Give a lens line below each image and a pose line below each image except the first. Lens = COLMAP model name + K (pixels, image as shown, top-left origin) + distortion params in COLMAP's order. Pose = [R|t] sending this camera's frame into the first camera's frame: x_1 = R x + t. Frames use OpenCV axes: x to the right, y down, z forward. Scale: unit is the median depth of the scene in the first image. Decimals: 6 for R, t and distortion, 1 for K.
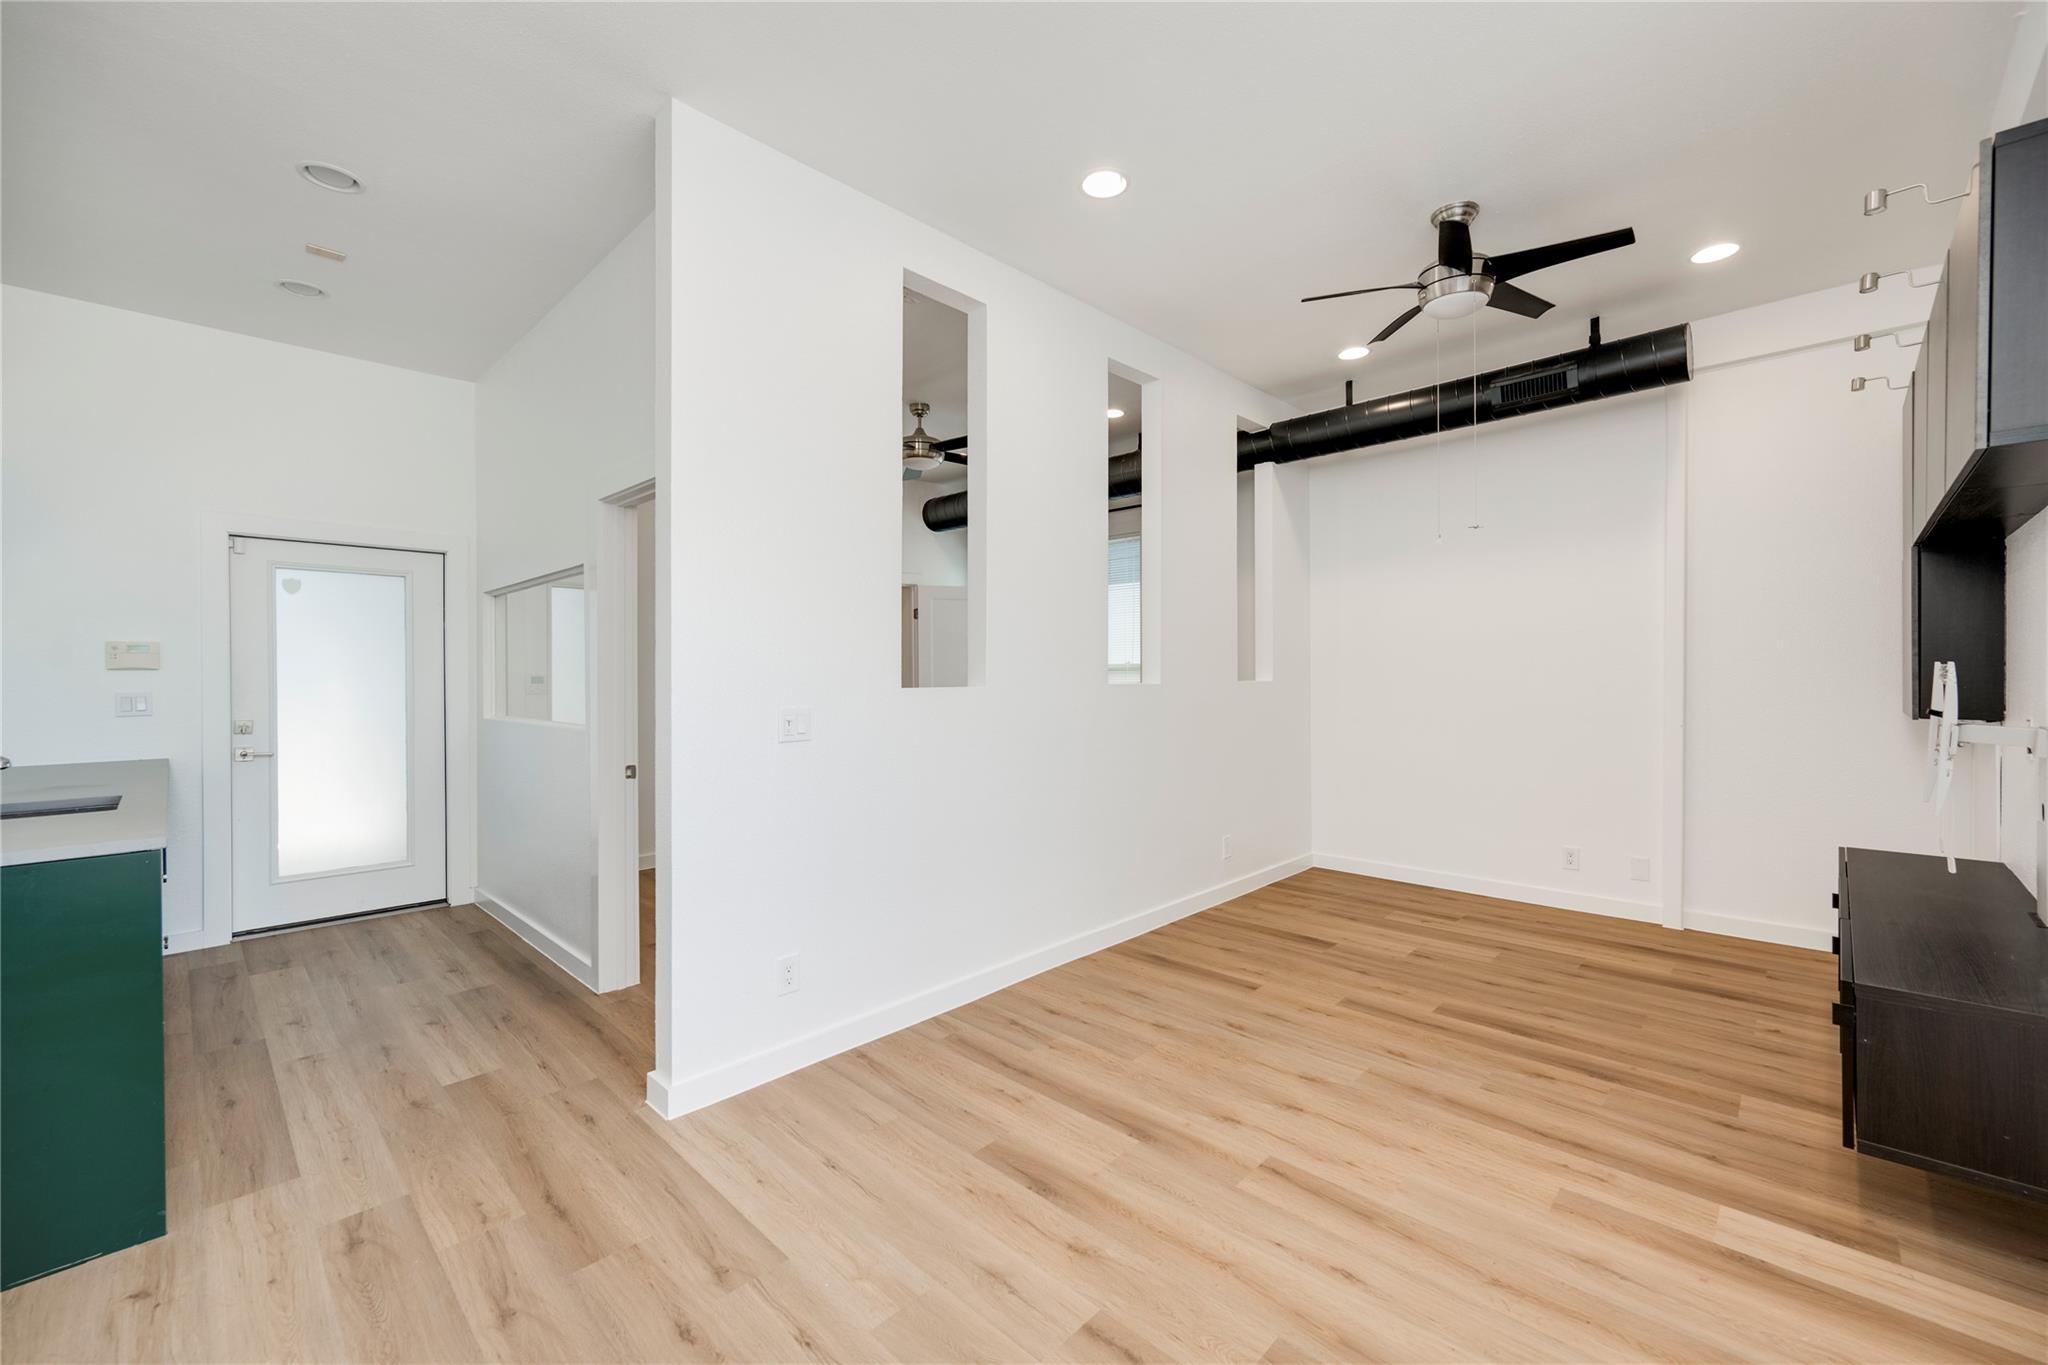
lens RADIAL K [[819.7, 0, 1050.5], [0, 819.7, 683.6], [0, 0, 1]] dist [-0.000923, -0.000144]
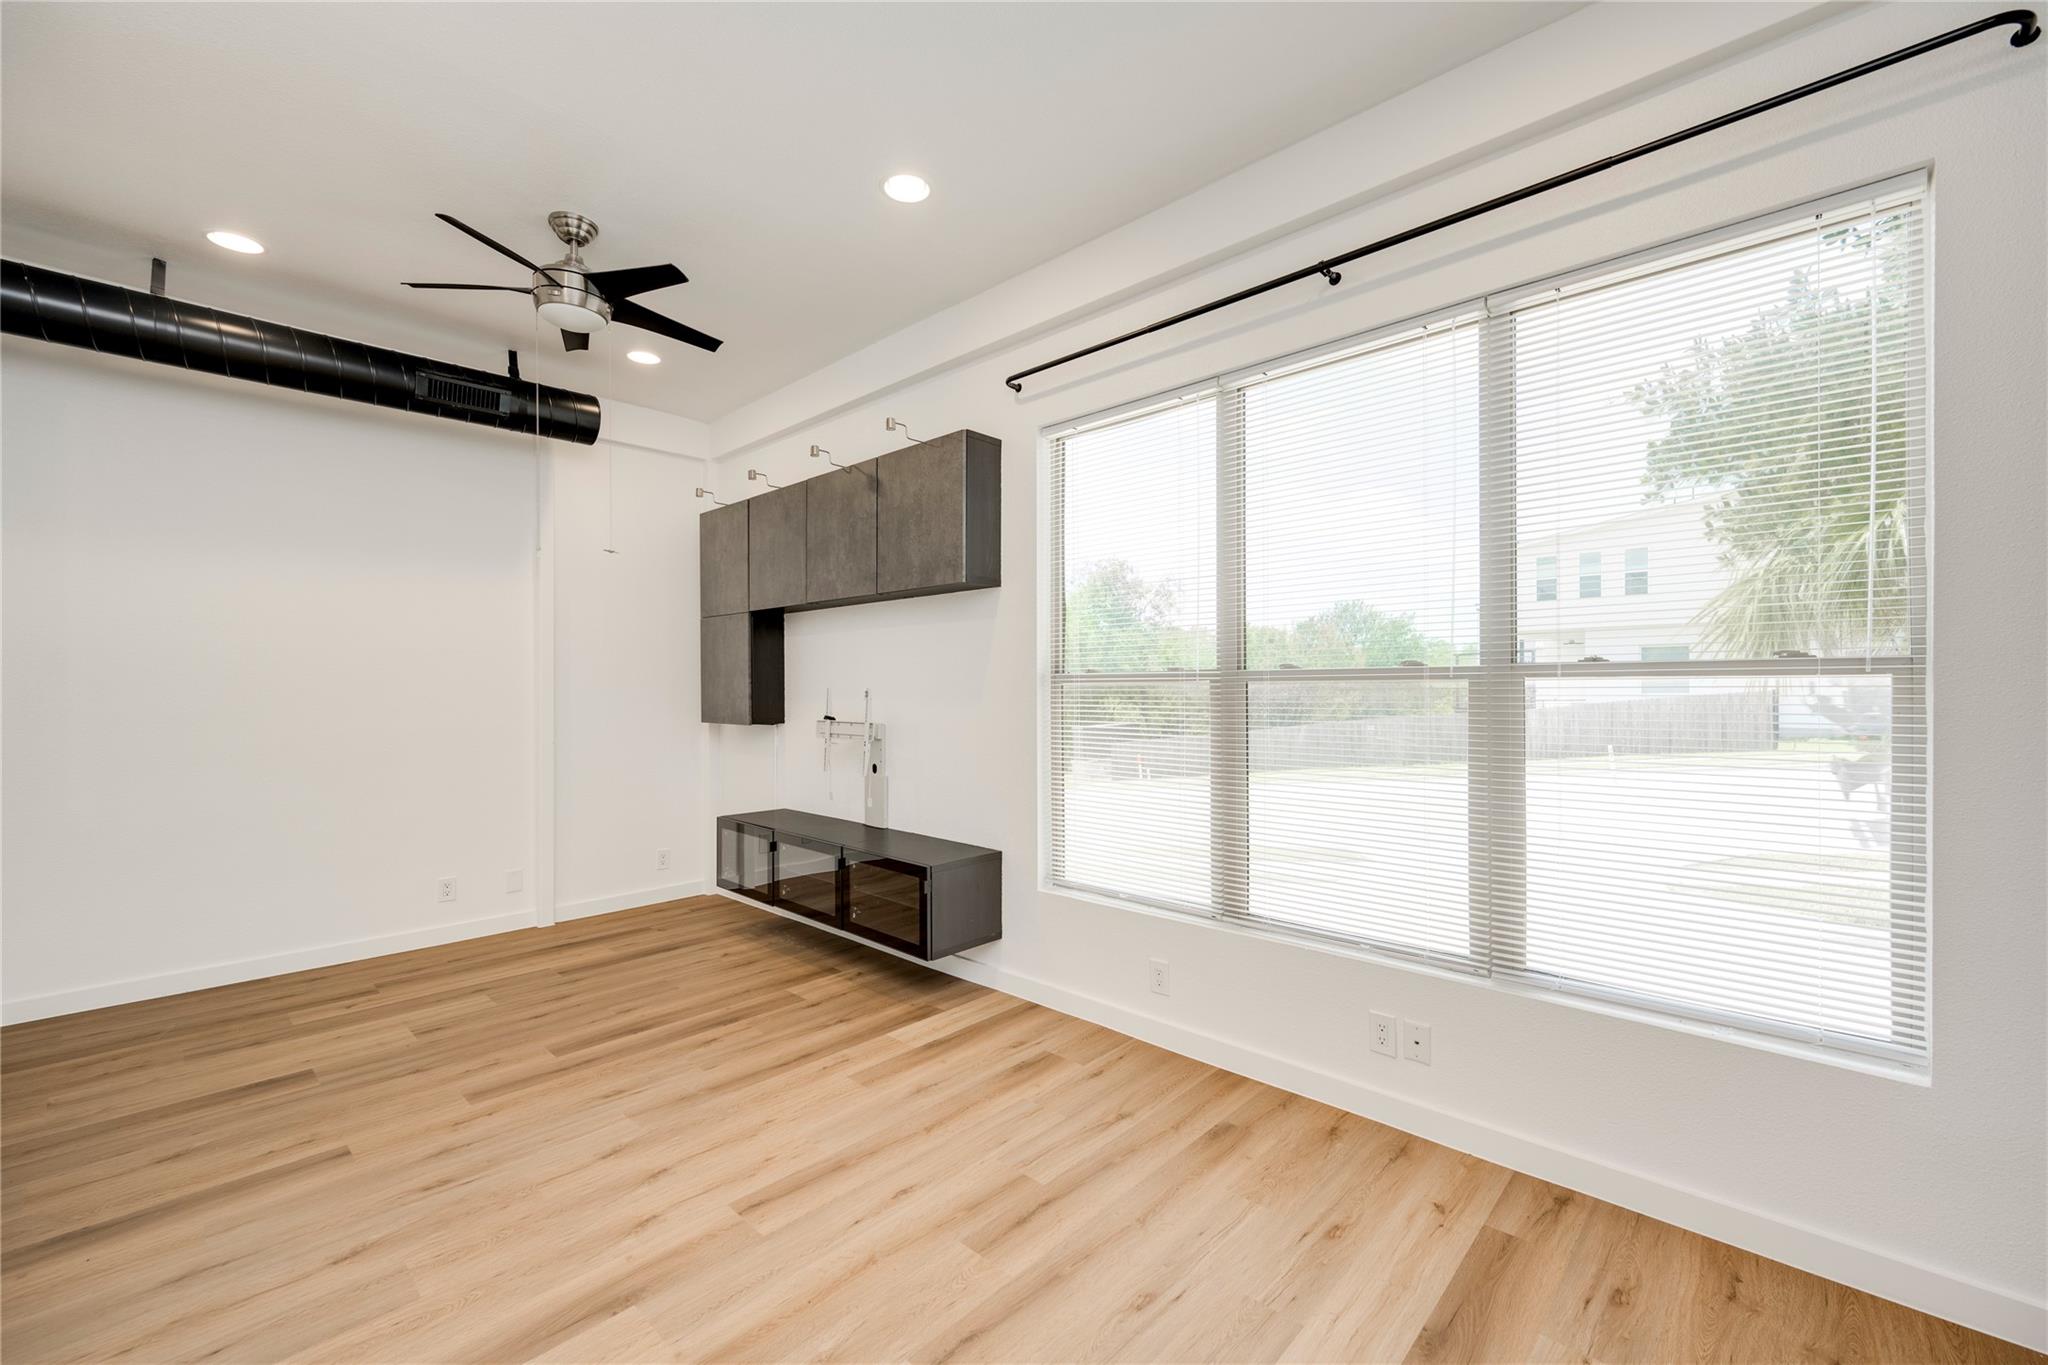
lens RADIAL K [[833.0, 0, 1031.3], [0, 833.0, 694.6], [0, 0, 1]] dist [-0.001281, -0.000042]
pose [[-0.002365, 0.000591, 0.999997, -0.492525], [0.017816, 0.999841, -0.000548, -0.002419], [-0.999838, 0.017815, -0.002376, 0.458816]]
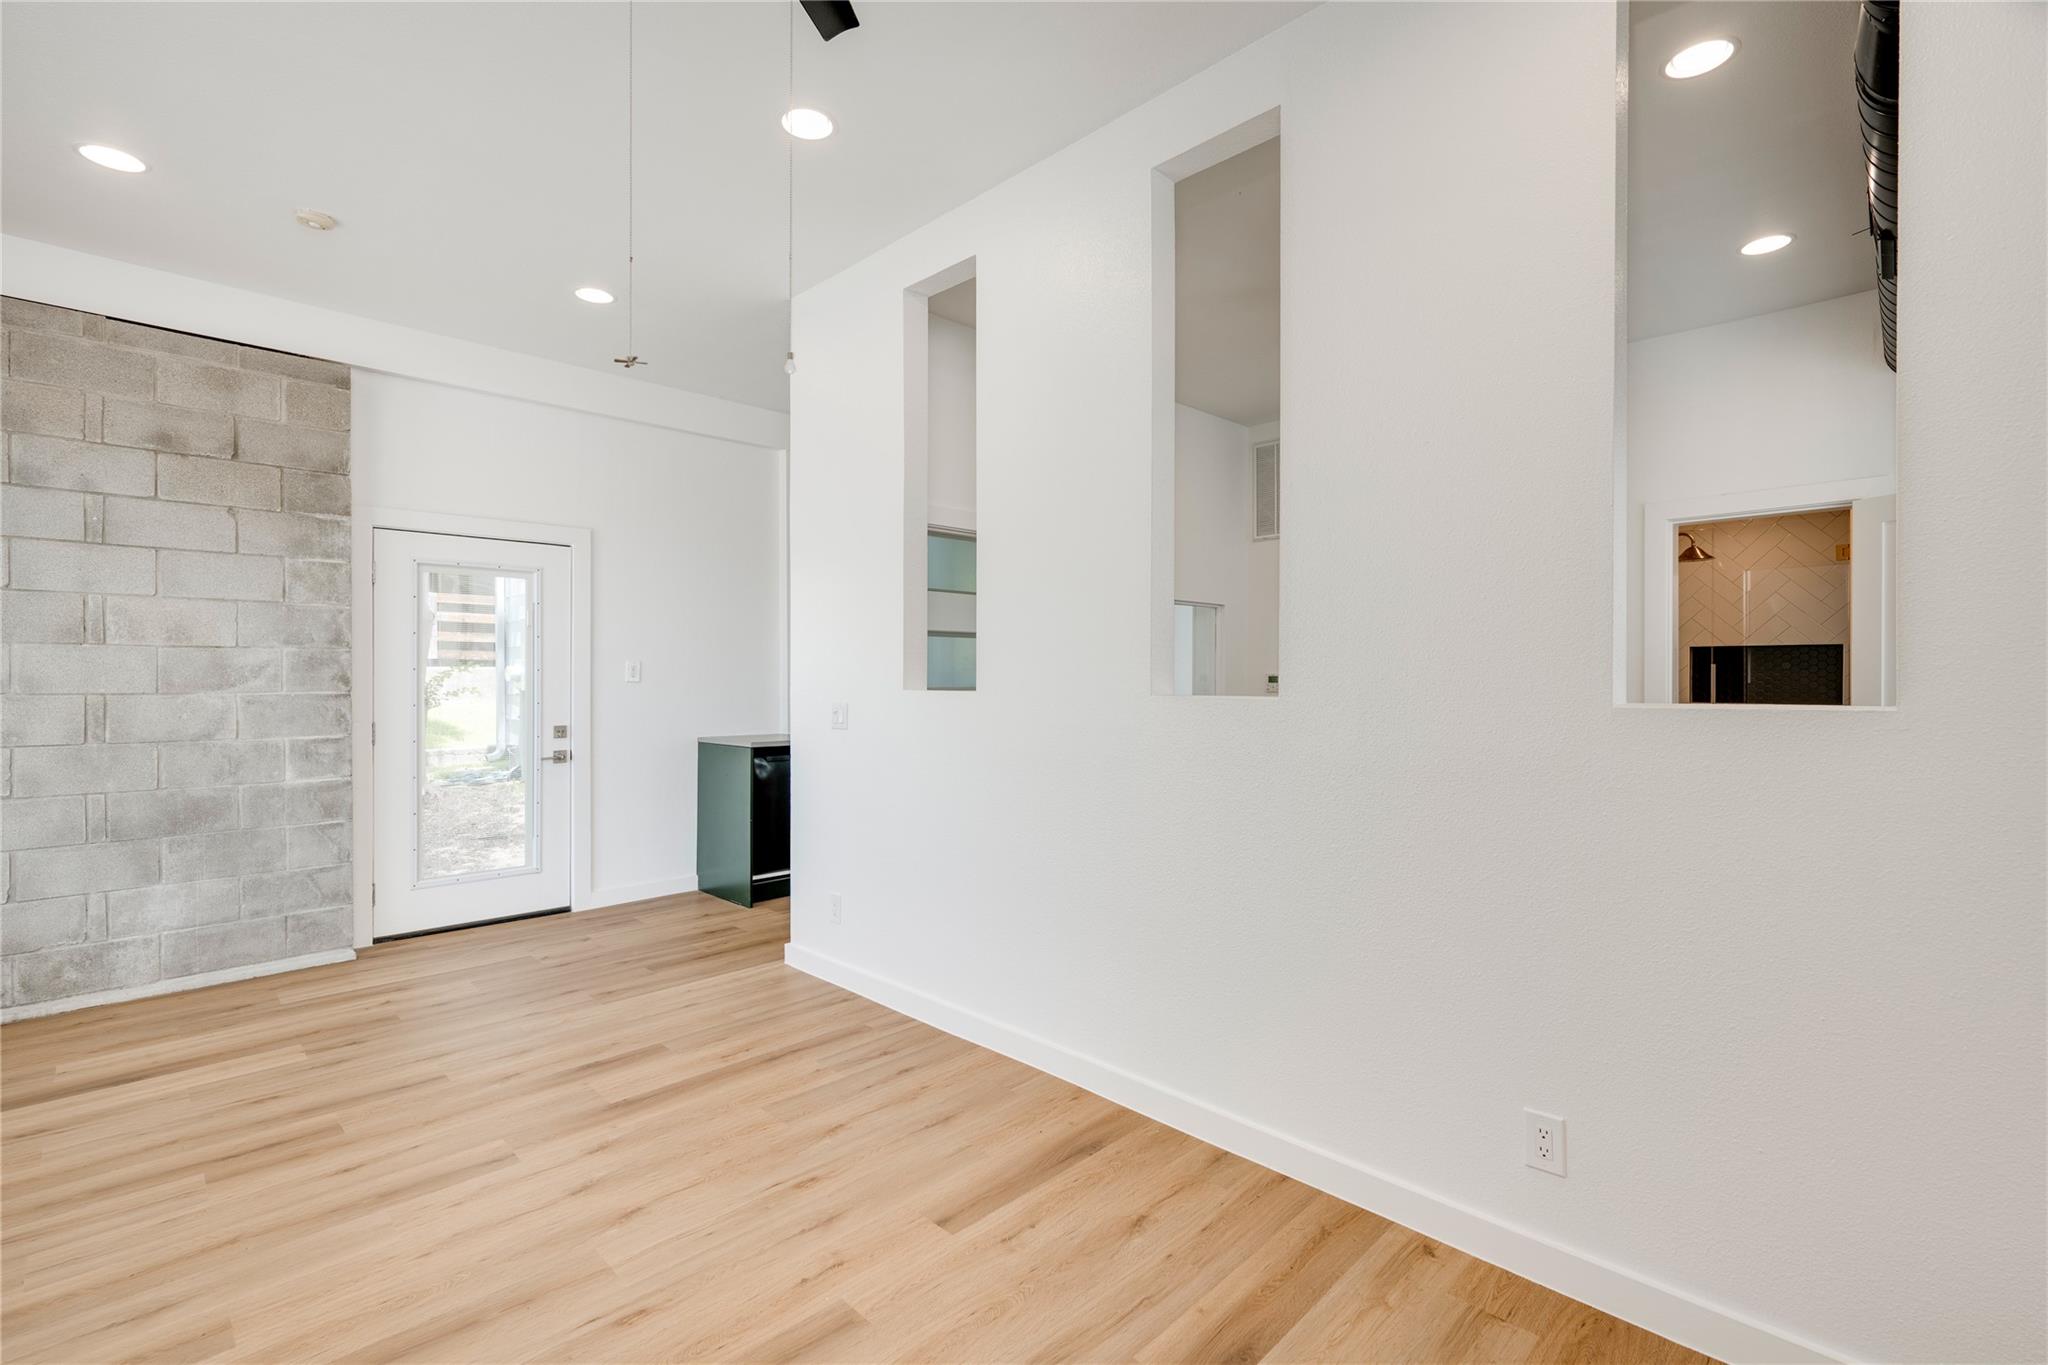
lens RADIAL K [[913.9, 0, 1048.2], [0, 913.9, 663.8], [0, 0, 1]] dist [0.000834, 0.000615]
pose [[-0.016520, -0.003534, -0.999857, 0.988480], [-0.012202, 0.999920, -0.003333, -0.029141], [0.999789, 0.012145, -0.016562, 1.184460]]
